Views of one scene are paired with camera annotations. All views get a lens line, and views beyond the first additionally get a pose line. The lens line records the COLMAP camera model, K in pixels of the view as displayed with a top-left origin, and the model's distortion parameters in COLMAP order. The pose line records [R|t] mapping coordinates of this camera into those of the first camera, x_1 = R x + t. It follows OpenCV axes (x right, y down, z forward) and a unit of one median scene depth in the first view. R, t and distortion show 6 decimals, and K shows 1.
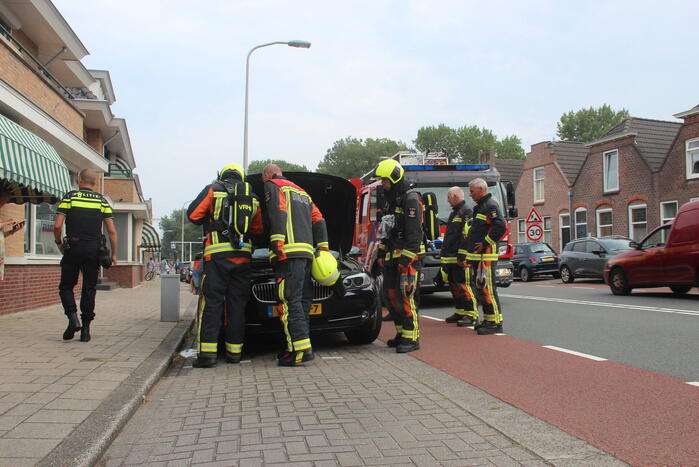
lens RADIAL K [[641.4, 0, 349.5], [0, 641.4, 233.5], [0, 0, 1]] dist [-0.096815, 0.015286]
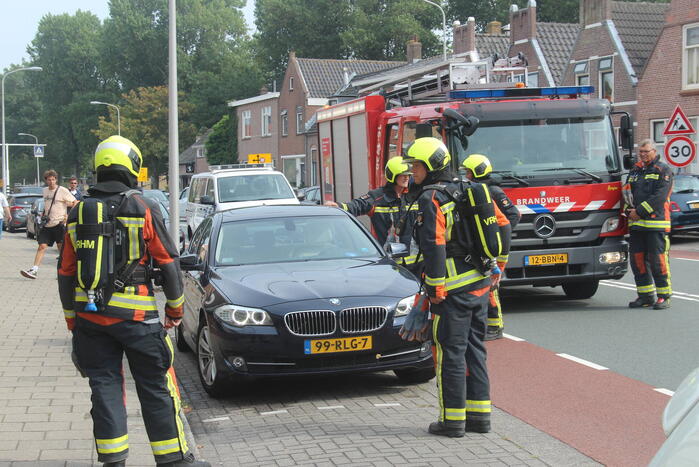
lens RADIAL K [[1287.4, 0, 349.5], [0, 1287.4, 233.5], [0, 0, 1]] dist [0.023046, 0.096256]
pose [[0.999714, -0.006921, 0.022881, -0.023778], [0.004849, 0.995986, 0.089381, -0.035208], [-0.023408, -0.089245, 0.995735, -0.125396]]
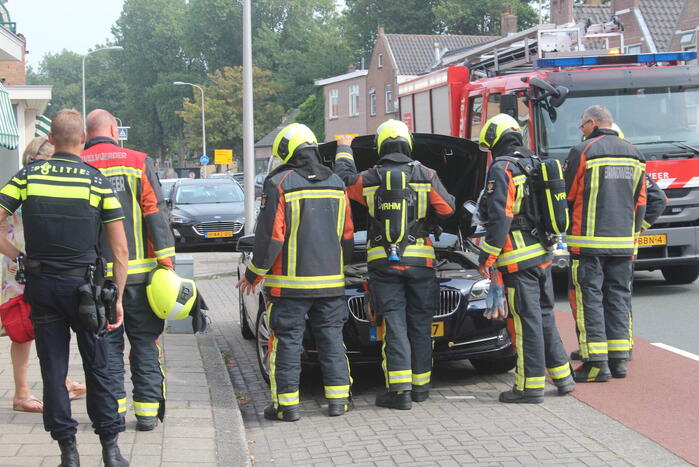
lens RADIAL K [[1337.7, 0, 349.5], [0, 1337.7, 233.5], [0, 0, 1]] dist [0.032356, 0.243674]
pose [[0.998816, -0.009110, -0.047795, -0.017074], [0.013863, 0.994883, 0.100076, -0.031742], [0.046639, -0.100620, 0.993831, -0.109063]]
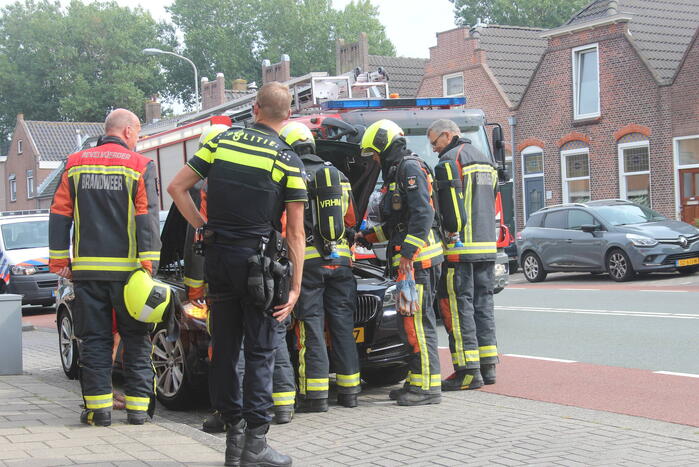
lens RADIAL K [[1287.4, 0, 349.5], [0, 1287.4, 233.5], [0, 0, 1]] dist [0.023046, 0.096256]
pose [[0.968635, -0.028990, 0.246790, -0.092138], [0.020699, 0.999133, 0.036124, -0.010359], [-0.247623, -0.029883, 0.968395, -0.086684]]
